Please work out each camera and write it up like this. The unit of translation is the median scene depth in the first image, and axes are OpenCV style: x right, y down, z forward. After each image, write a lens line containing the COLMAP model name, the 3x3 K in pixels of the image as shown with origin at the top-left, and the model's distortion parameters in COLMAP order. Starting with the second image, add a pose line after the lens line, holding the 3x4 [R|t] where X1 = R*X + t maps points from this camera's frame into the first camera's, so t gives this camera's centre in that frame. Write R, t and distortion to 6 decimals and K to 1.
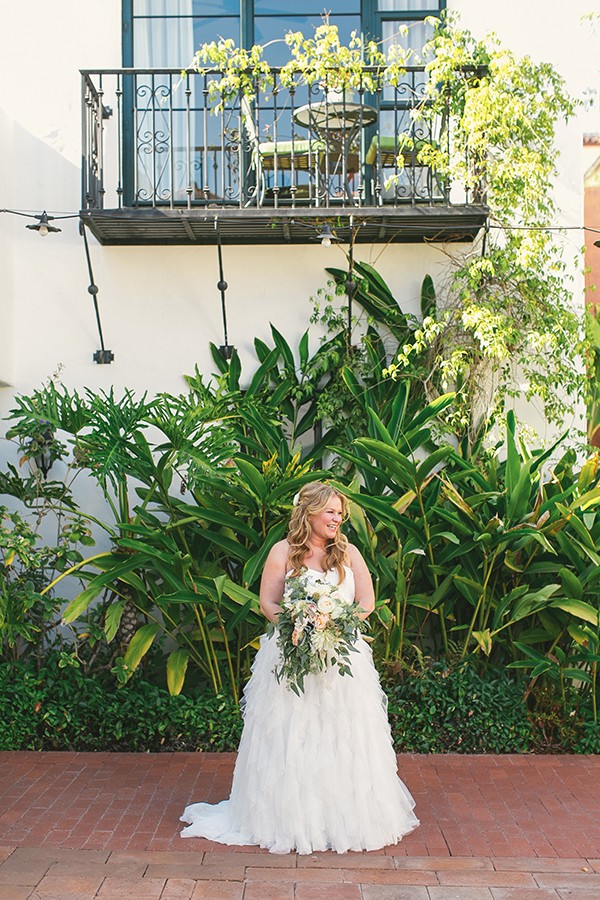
lens RADIAL K [[1302.2, 0, 307.2], [0, 1302.2, 446.3], [0, 0, 1]] dist [0.008972, -0.005177]
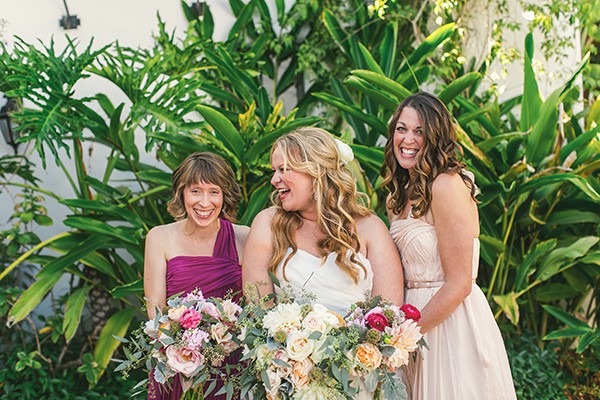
lens RADIAL K [[868.1, 0, 300.0], [0, 868.1, 200.0], [0, 0, 1]] dist [0.008972, -0.005177]
pose [[0.997946, -0.063752, 0.006281, -0.001440], [0.063052, 0.994835, 0.079549, 0.023509], [-0.011320, -0.078990, 0.996811, 0.412855]]
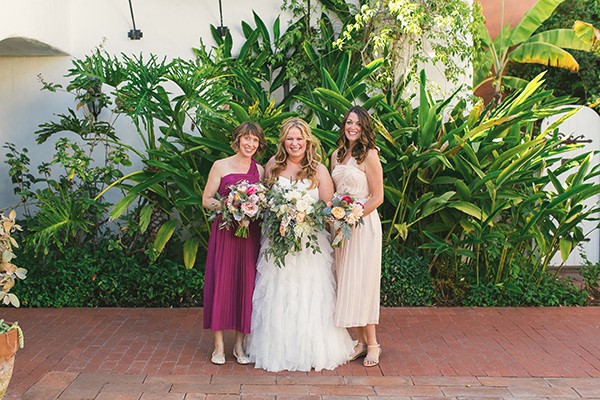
lens RADIAL K [[860.6, 0, 300.0], [0, 860.6, 200.0], [0, 0, 1]] dist [0.009012, -0.003815]
pose [[0.999569, -0.004332, 0.029019, -0.005792], [0.001257, 0.994456, 0.105143, 0.013941], [-0.029314, -0.105061, 0.994034, 0.051119]]
